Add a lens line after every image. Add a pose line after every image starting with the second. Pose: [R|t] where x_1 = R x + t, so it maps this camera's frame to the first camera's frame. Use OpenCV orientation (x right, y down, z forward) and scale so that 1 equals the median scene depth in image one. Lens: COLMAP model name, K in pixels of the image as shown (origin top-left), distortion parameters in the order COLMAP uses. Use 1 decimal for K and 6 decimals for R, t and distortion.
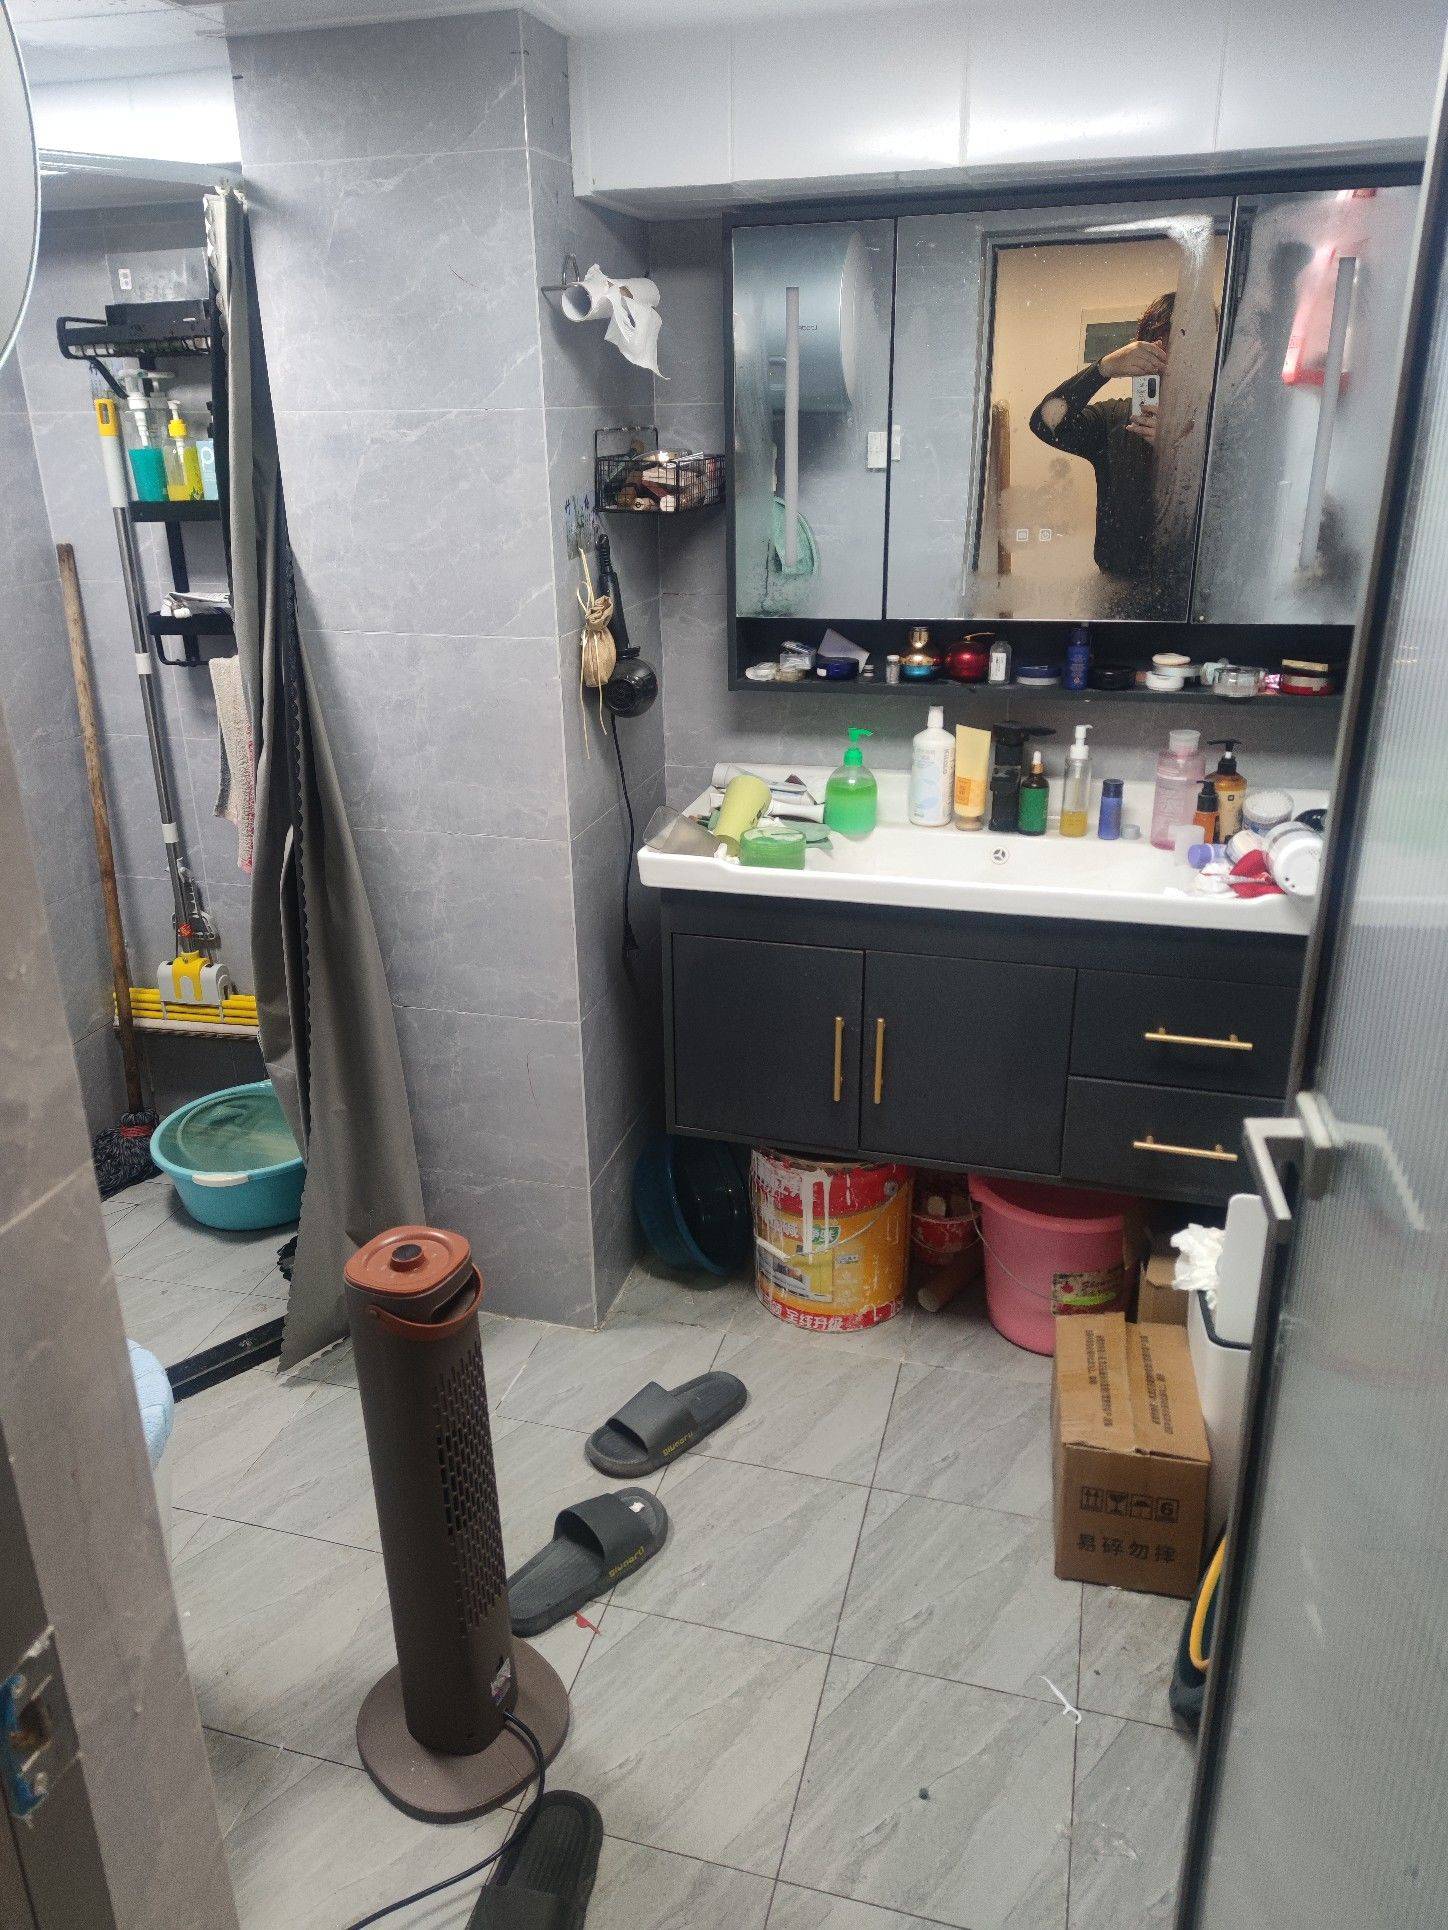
lens RADIAL K [[1404.2, 0, 712.8], [0, 1404.2, 957.6], [0, 0, 1]] dist [0.091518, -0.087637]
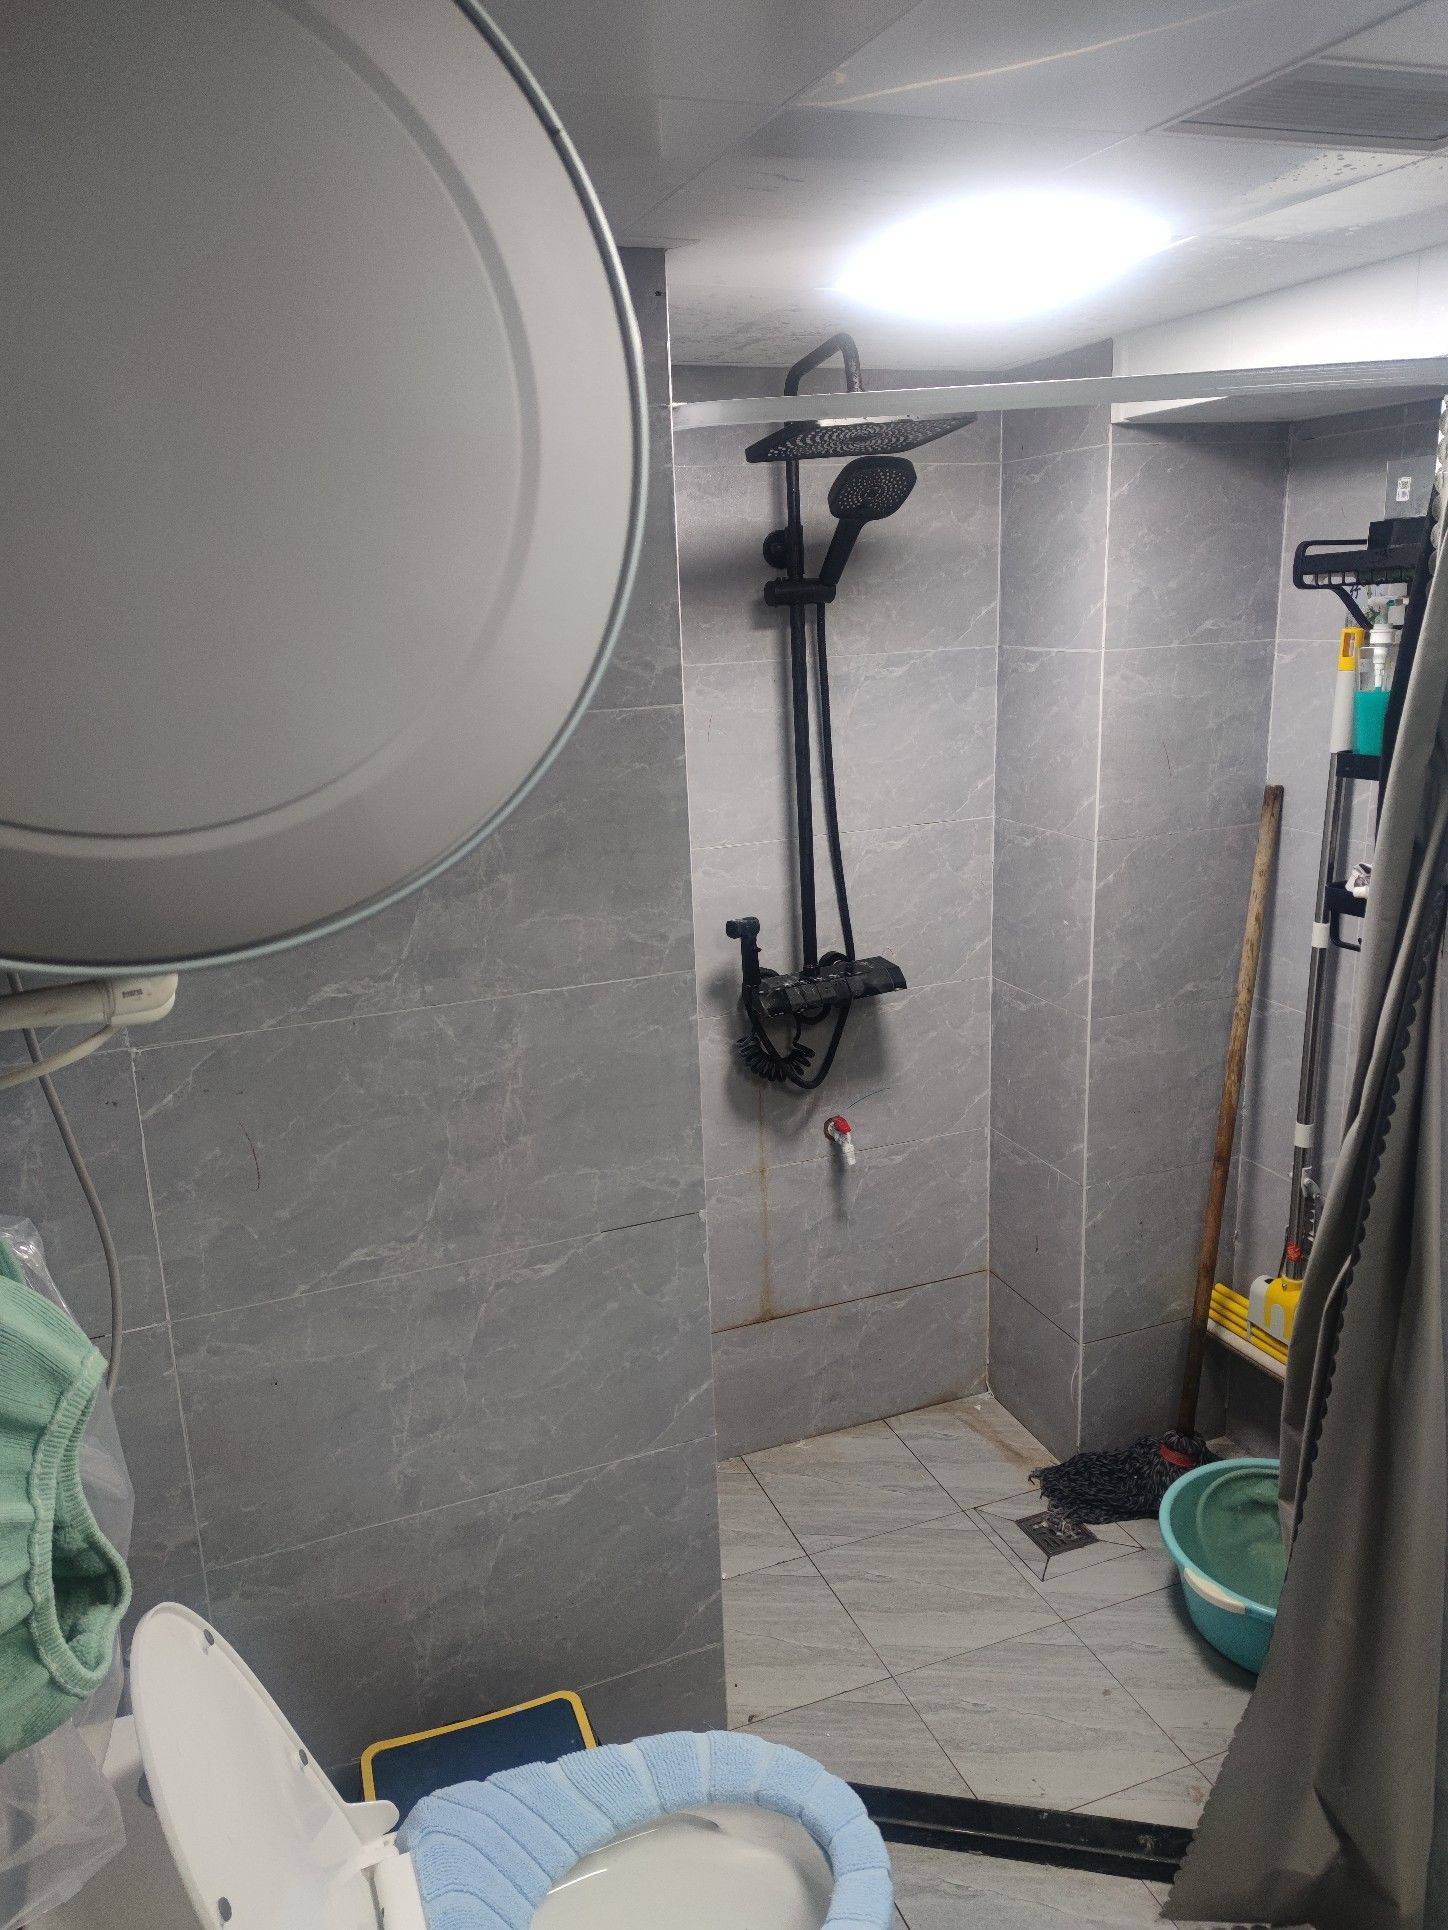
lens RADIAL K [[1404.2, 0, 712.8], [0, 1404.2, 957.6], [0, 0, 1]] dist [0.091518, -0.087637]
pose [[0.586253, 0.208125, -0.782937, 0.036701], [-0.261213, 0.963383, 0.060499, -0.152478], [0.766860, 0.169046, 0.619152, 0.231703]]
